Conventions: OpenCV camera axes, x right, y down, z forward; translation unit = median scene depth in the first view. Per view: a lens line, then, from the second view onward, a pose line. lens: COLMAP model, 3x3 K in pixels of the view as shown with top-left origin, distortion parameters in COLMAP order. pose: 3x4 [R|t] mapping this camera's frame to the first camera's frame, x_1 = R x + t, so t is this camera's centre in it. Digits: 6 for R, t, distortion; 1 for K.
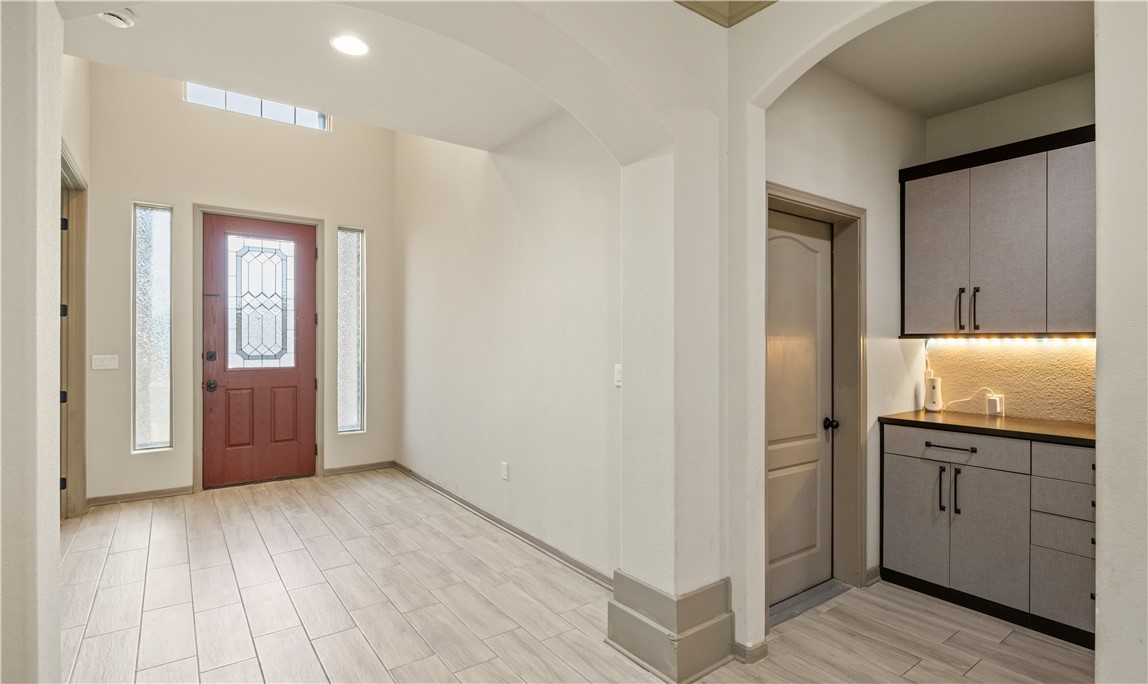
lens RADIAL K [[541.5, 0, 569.6], [0, 541.5, 341.5], [0, 0, 1]] dist [-0.000013, -0.000985]
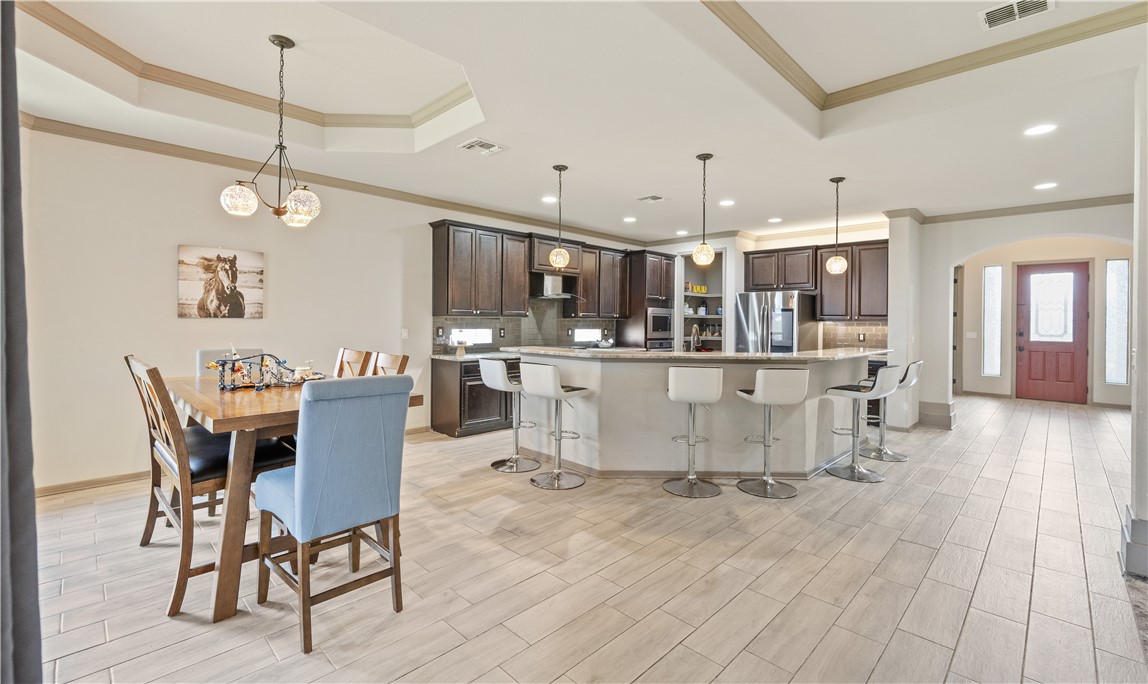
lens RADIAL K [[492.9, 0, 573.5], [0, 492.9, 320.0], [0, 0, 1]] dist [-0.000719, 0.000276]
pose [[0.163097, -0.000896, -0.986610, 0.907903], [-0.011521, 0.999930, -0.002813, -0.002215], [0.986543, 0.011826, 0.163075, -0.983457]]
